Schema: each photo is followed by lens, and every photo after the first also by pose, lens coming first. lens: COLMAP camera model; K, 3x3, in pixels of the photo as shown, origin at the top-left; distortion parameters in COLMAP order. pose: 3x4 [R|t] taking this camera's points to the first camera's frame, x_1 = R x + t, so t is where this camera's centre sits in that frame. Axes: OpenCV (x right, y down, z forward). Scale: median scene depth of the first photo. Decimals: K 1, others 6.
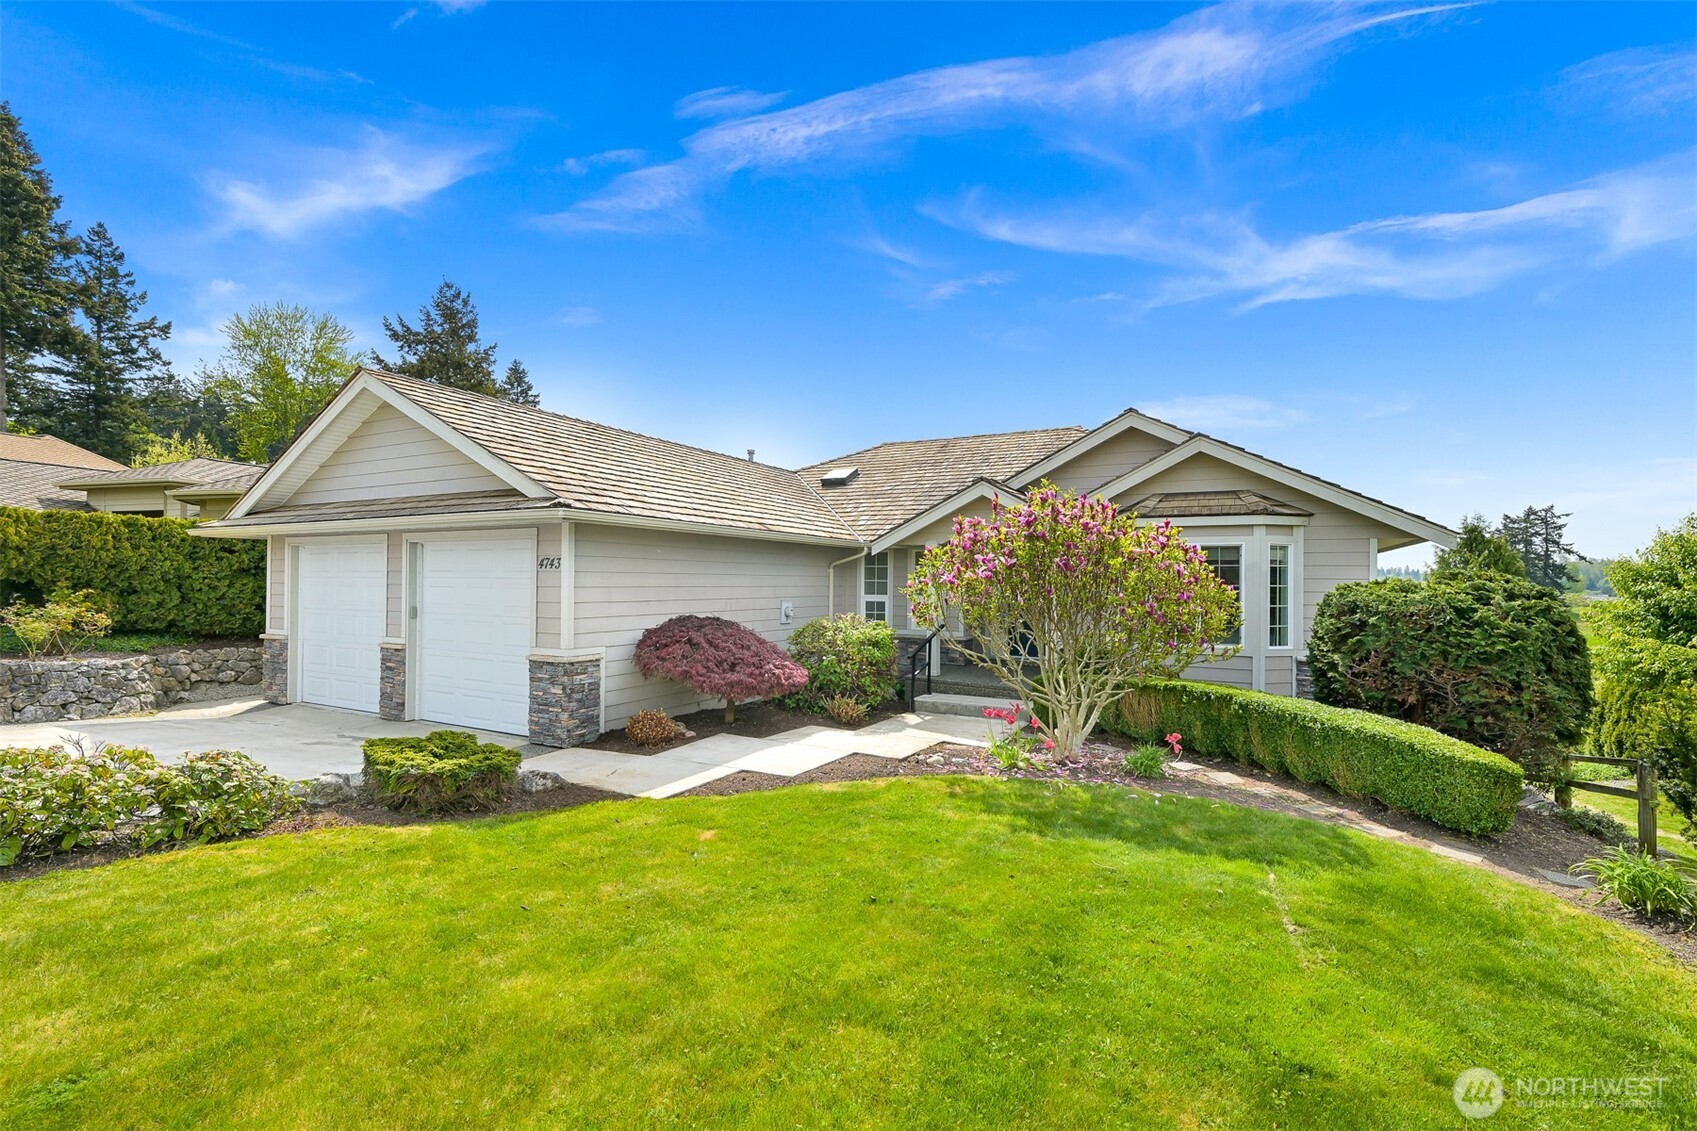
lens RADIAL K [[759.4, 0, 856.9], [0, 759.4, 580.4], [0, 0, 1]] dist [-0.000174, -0.000214]
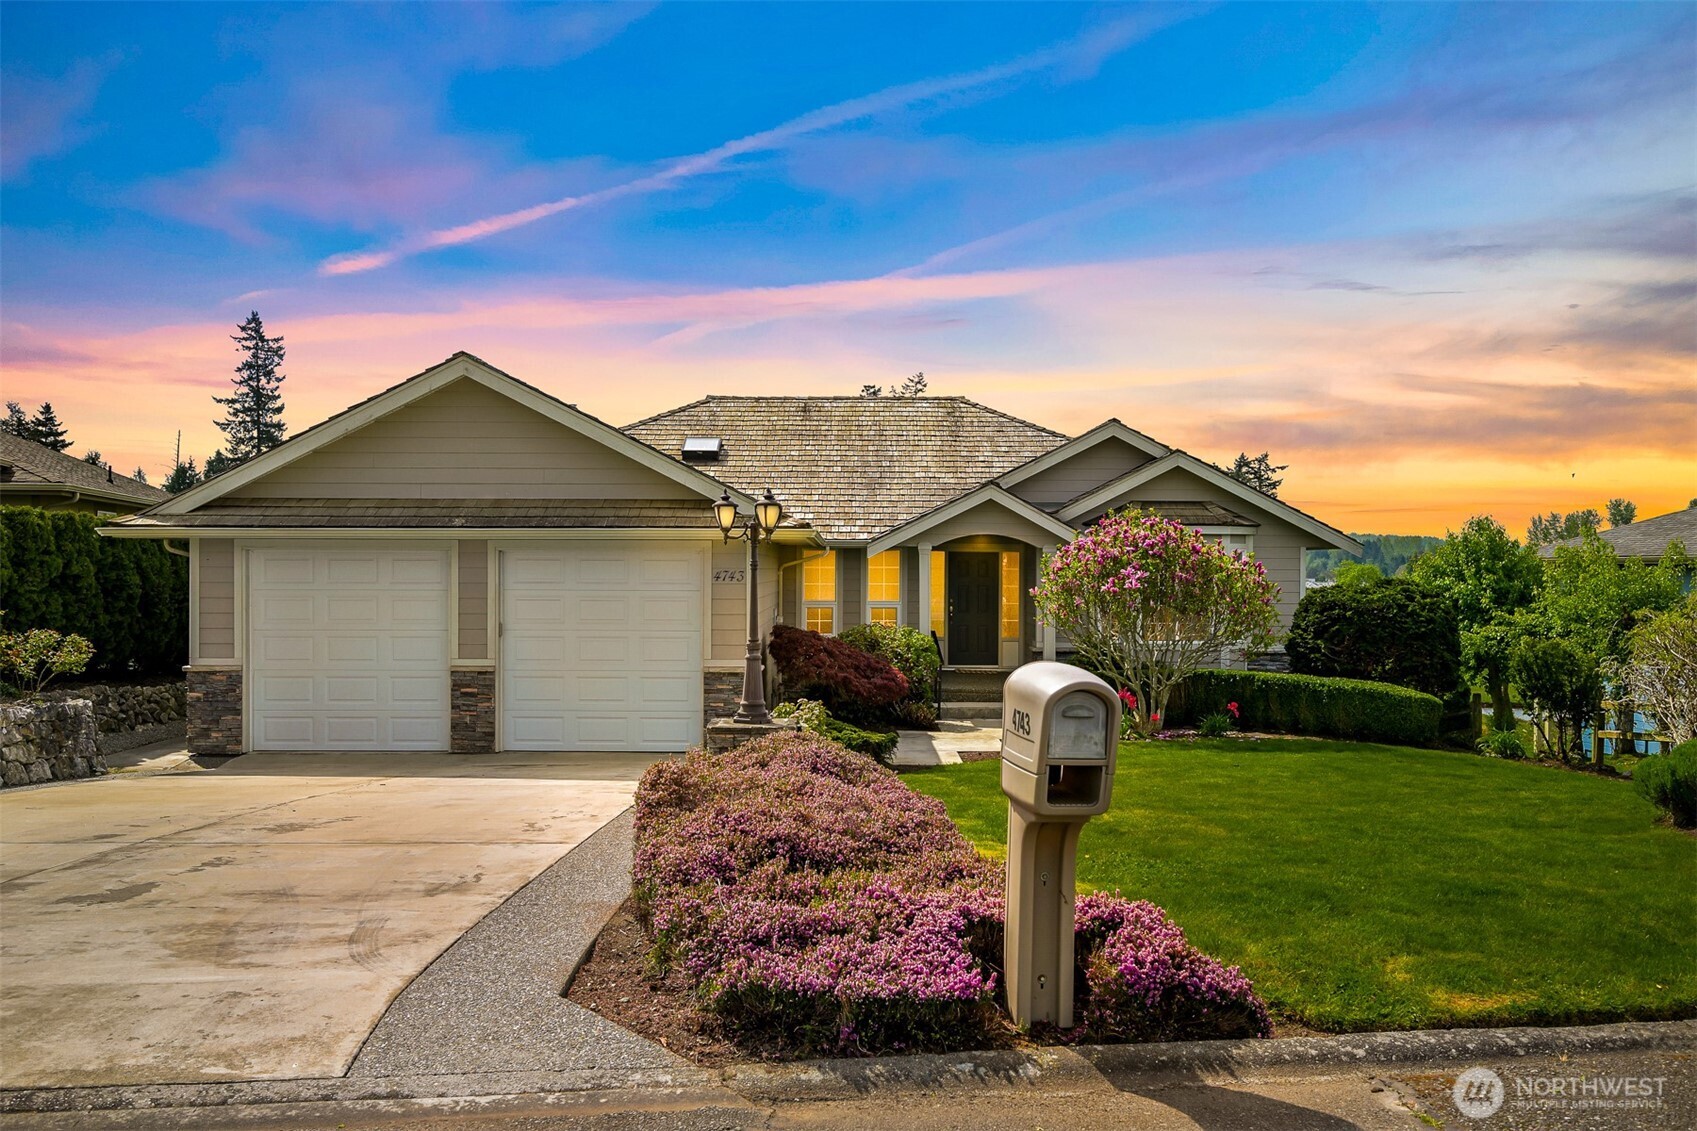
lens RADIAL K [[1572.4, 0, 848.5], [0, 1572.4, 565.5], [0, 0, 1]] dist [-0.009853, -0.002575]
pose [[0.876398, -0.006139, 0.481549, -1.072320], [0.003901, 0.999976, 0.005648, -0.040320], [-0.481573, -0.003071, 0.876401, -0.775047]]
